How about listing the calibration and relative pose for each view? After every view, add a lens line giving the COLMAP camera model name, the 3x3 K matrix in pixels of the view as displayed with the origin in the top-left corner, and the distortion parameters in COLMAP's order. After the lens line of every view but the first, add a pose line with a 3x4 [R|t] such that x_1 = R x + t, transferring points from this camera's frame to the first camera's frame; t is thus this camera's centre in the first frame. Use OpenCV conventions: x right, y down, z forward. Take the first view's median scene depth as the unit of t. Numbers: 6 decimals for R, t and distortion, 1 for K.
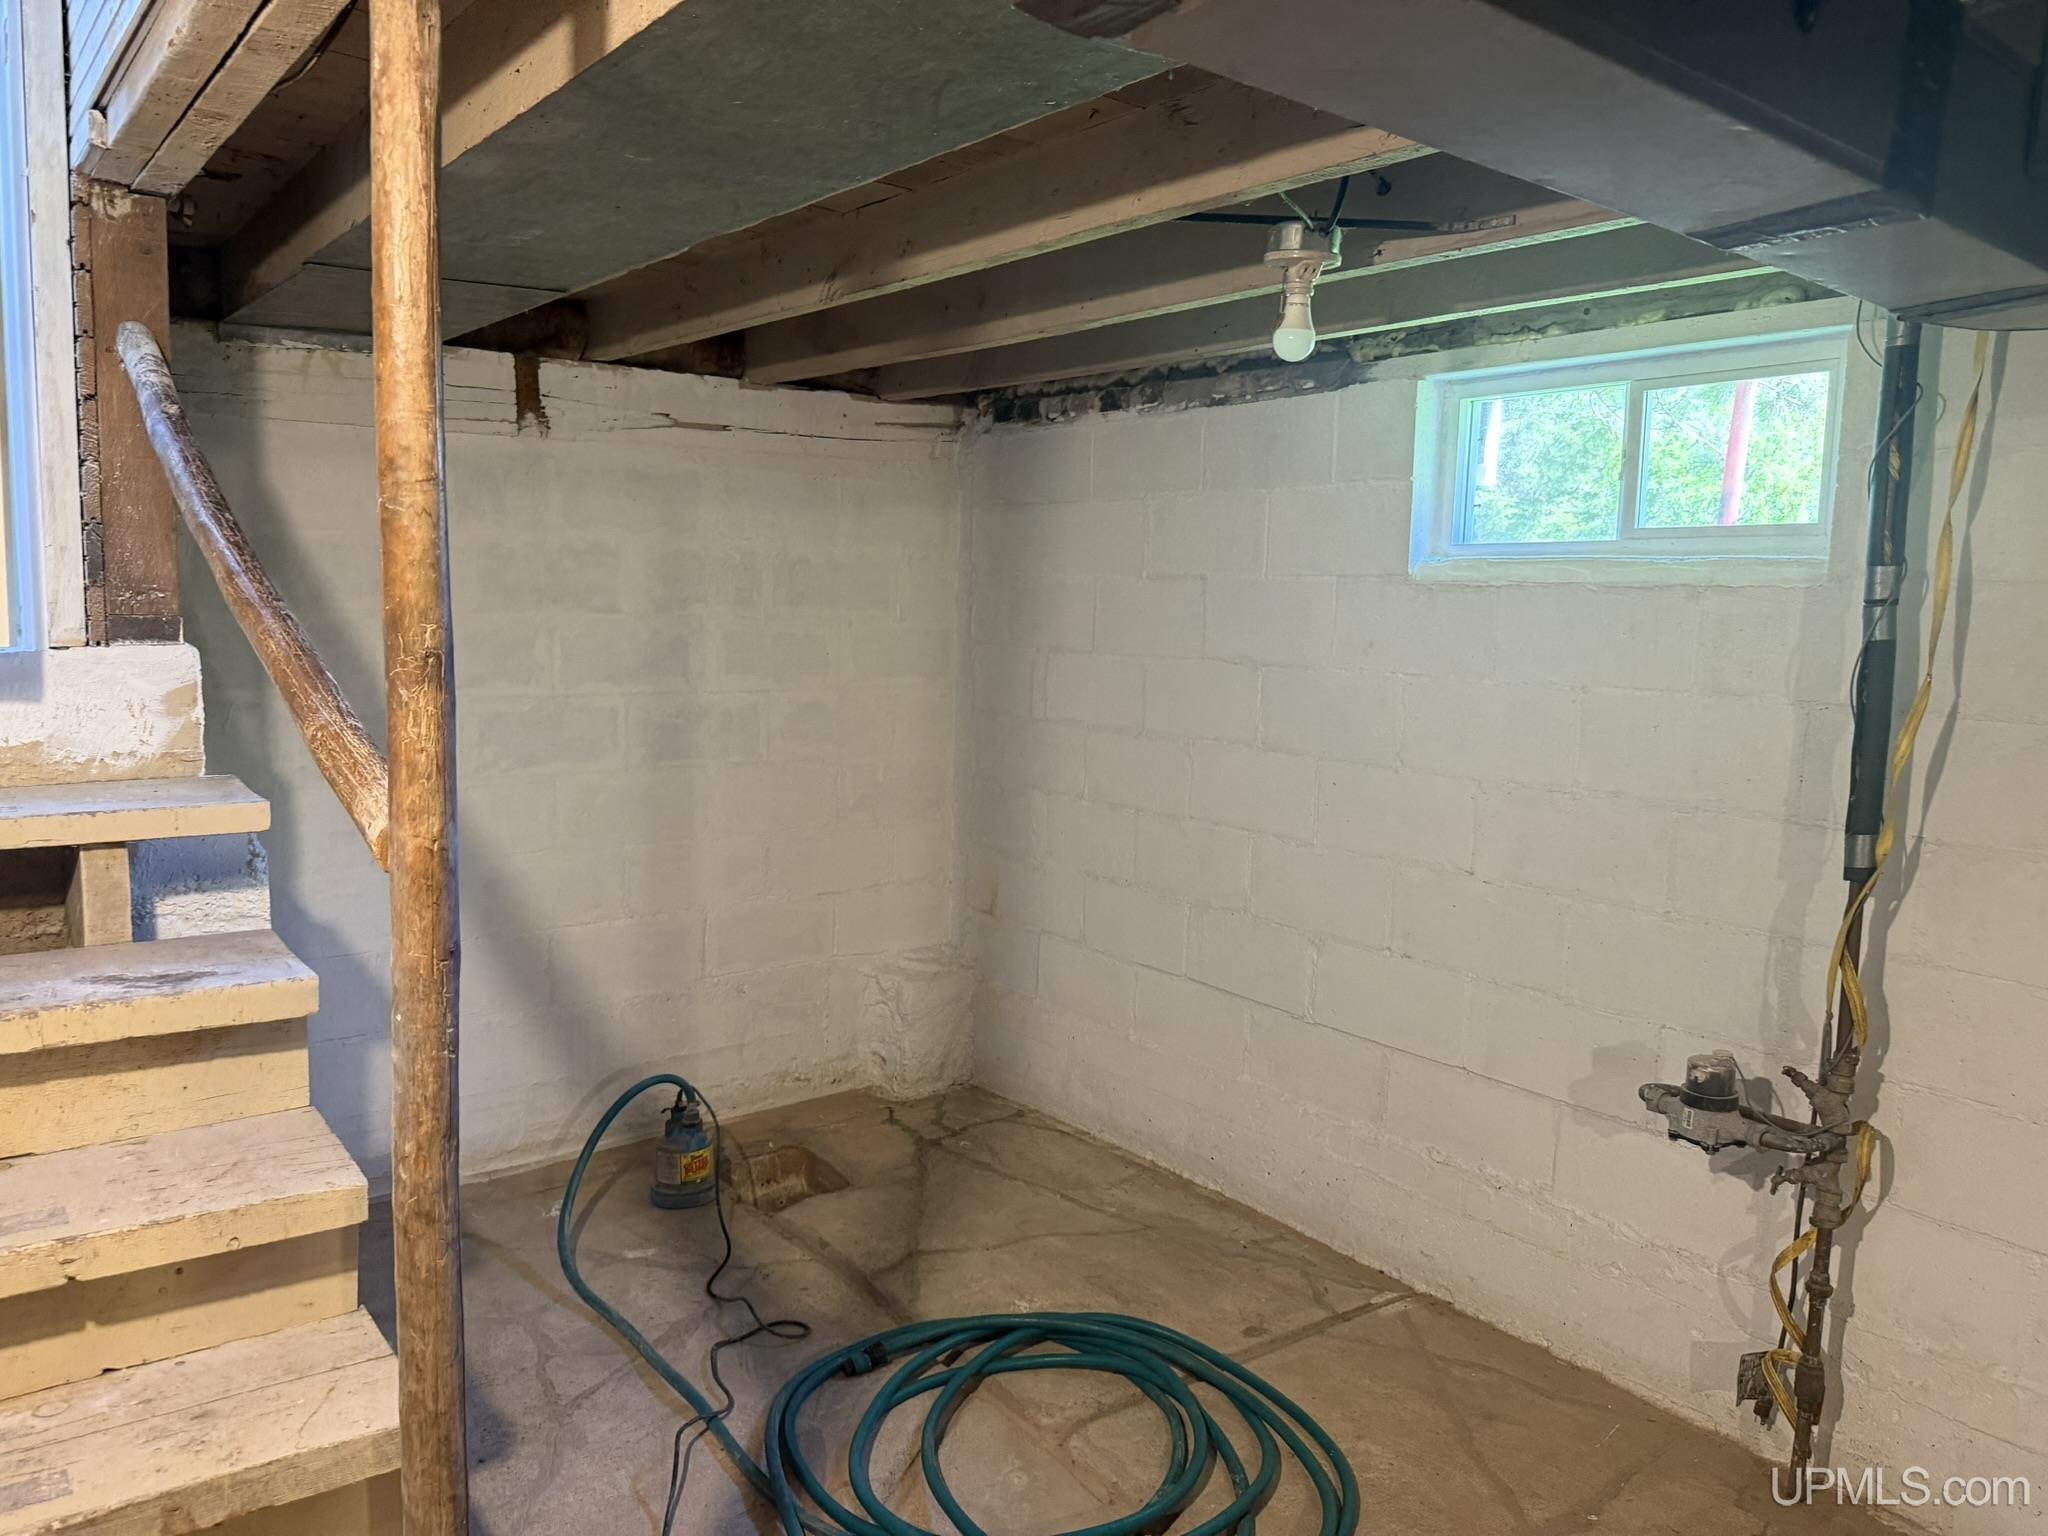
lens RADIAL K [[1435.2, 0, 1025.8], [0, 1435.2, 773.1], [0, 0, 1]] dist [0.105275, -0.139758]
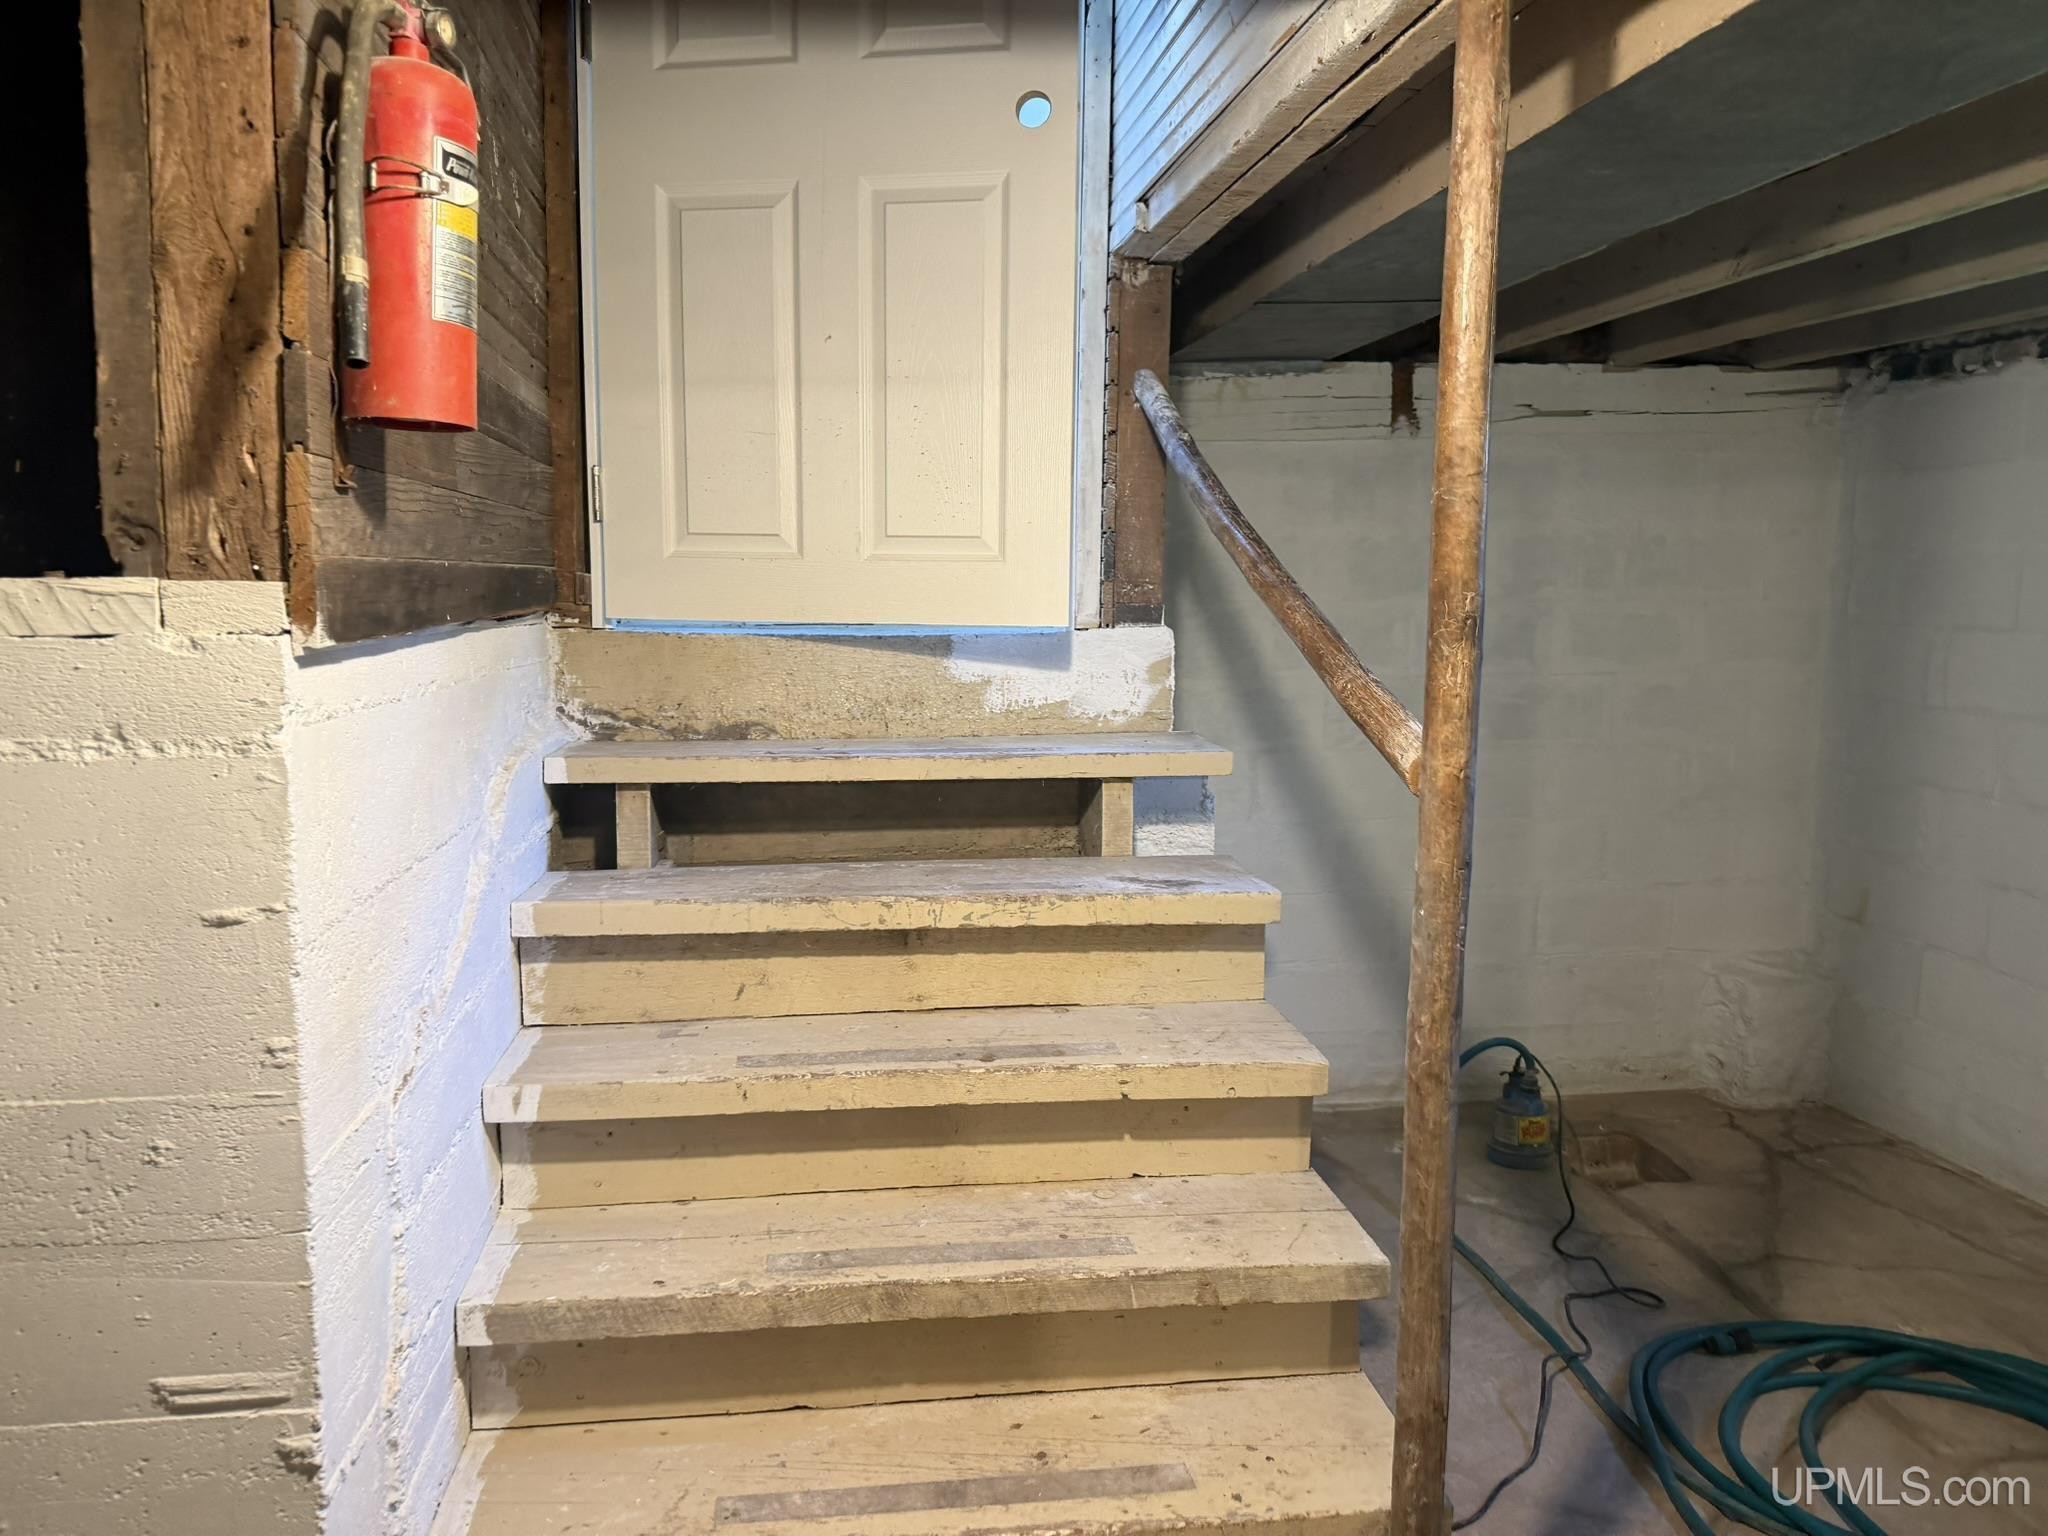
lens RADIAL K [[1434.9, 0, 1025.3], [0, 1434.9, 770.0], [0, 0, 1]] dist [0.056969, -0.073949]
pose [[0.868389, 0.041401, -0.494151, -0.043100], [-0.040433, 0.999102, 0.012652, 0.015673], [0.494232, 0.008993, 0.869284, -0.078820]]
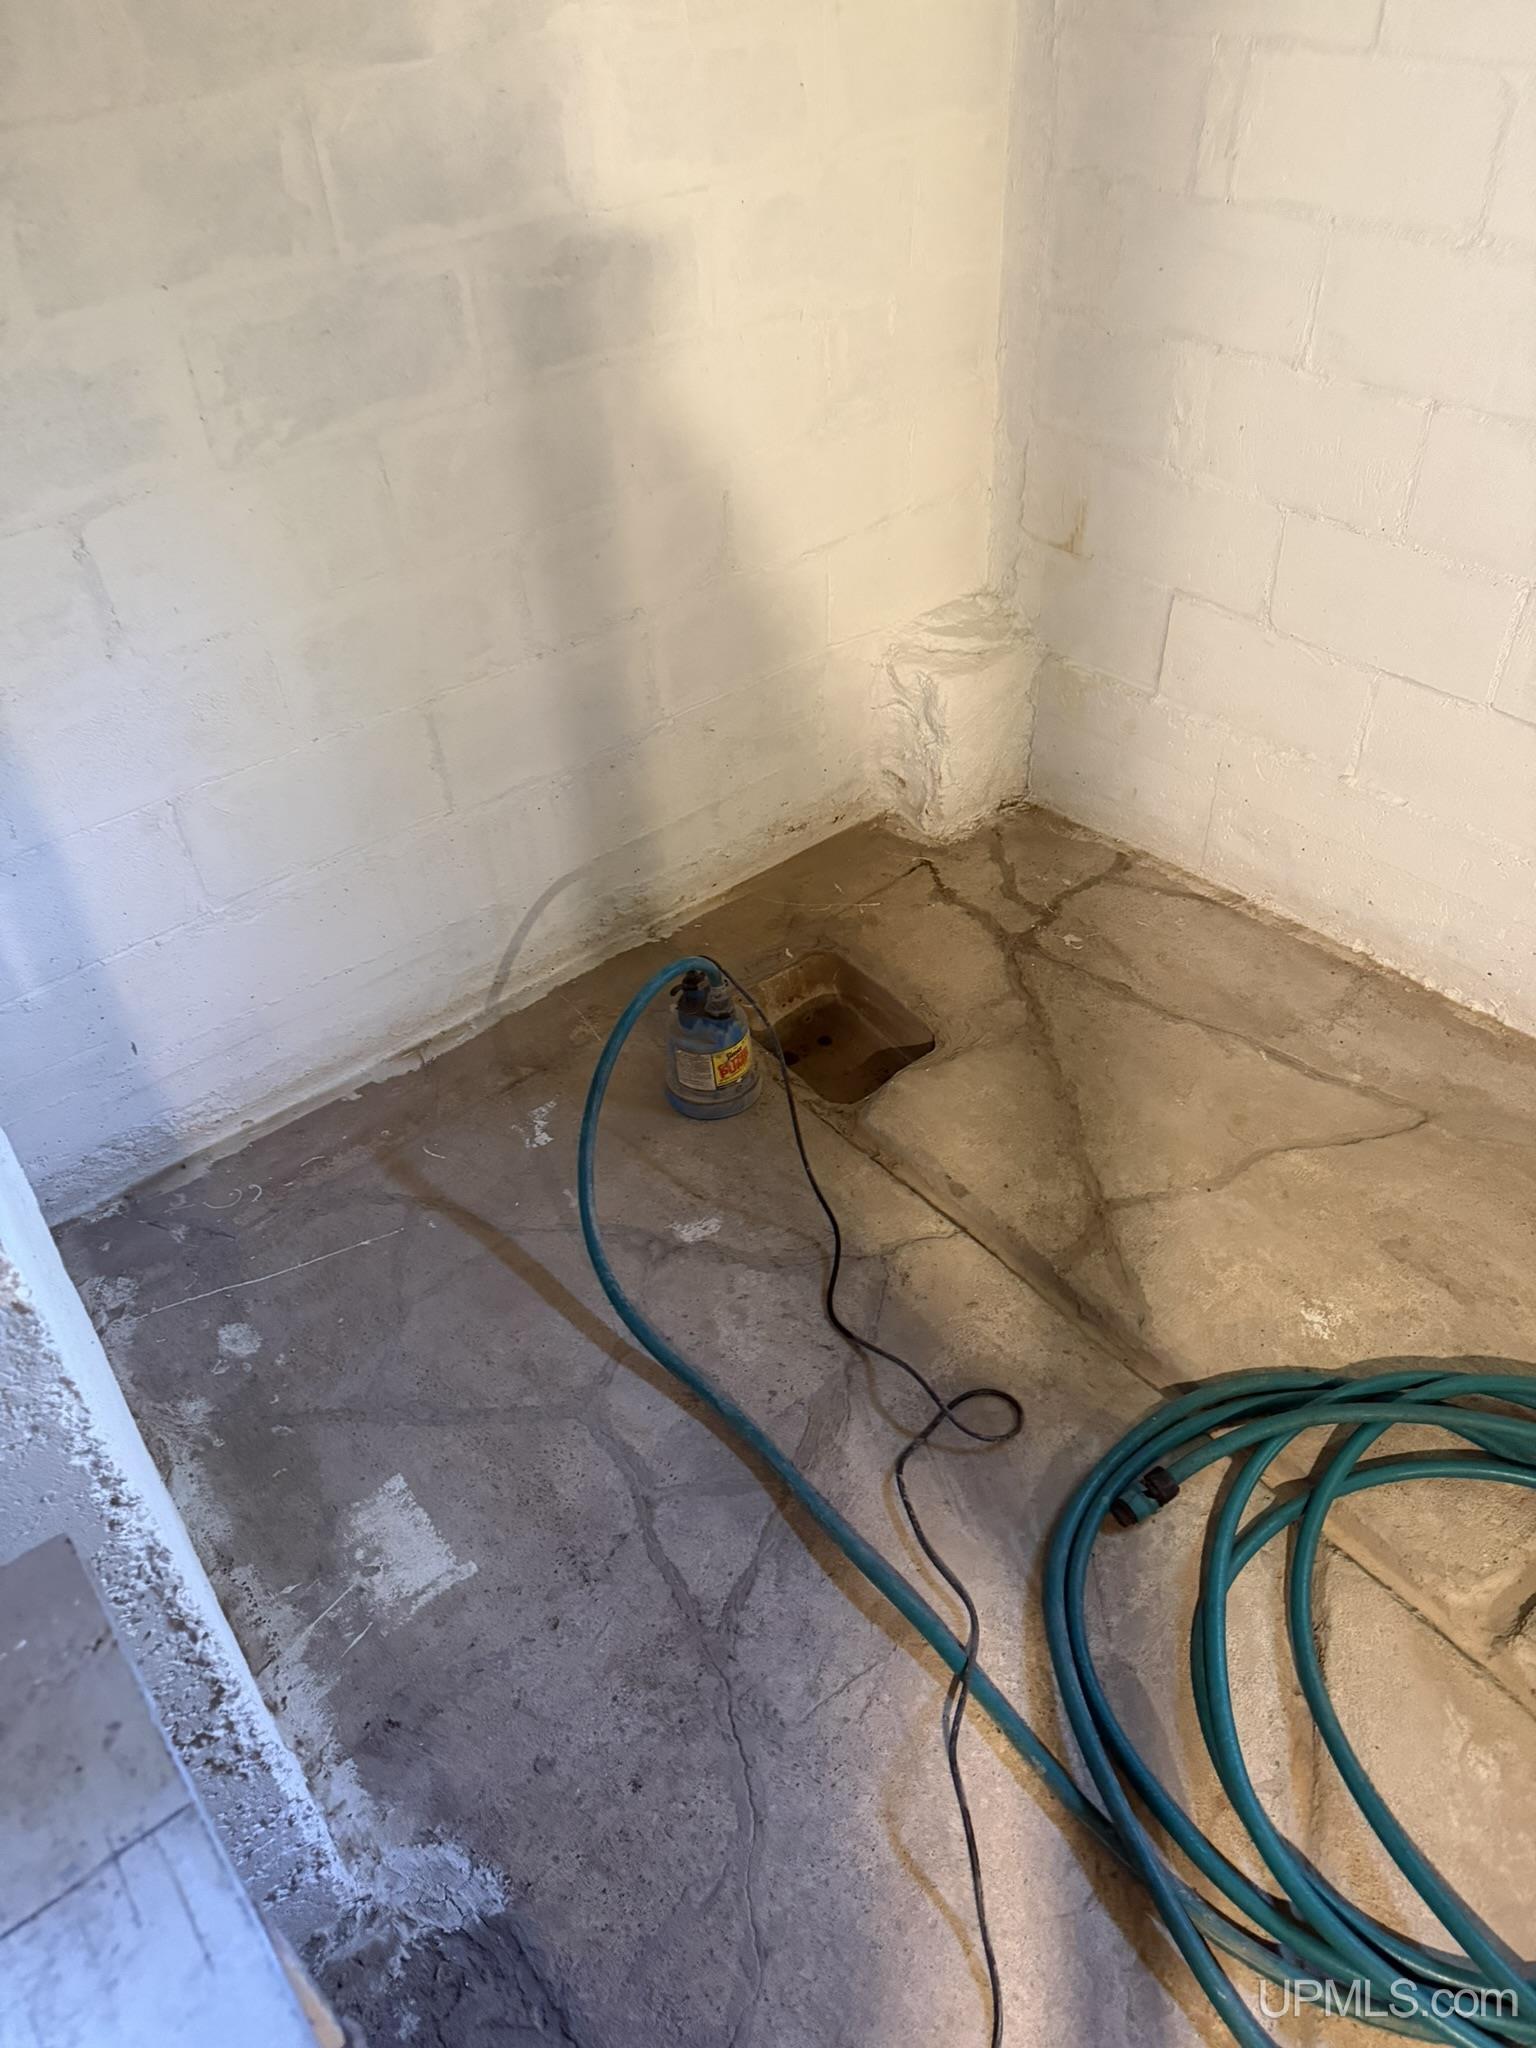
lens RADIAL K [[1449.6, 0, 761.1], [0, 1449.6, 1080.1], [0, 0, 1]] dist [0.074851, -0.138069]
pose [[0.996668, -0.067790, -0.045360, -0.189156], [0.081565, 0.827717, 0.555186, -0.098423], [-0.000091, -0.557036, 0.830489, 0.450824]]
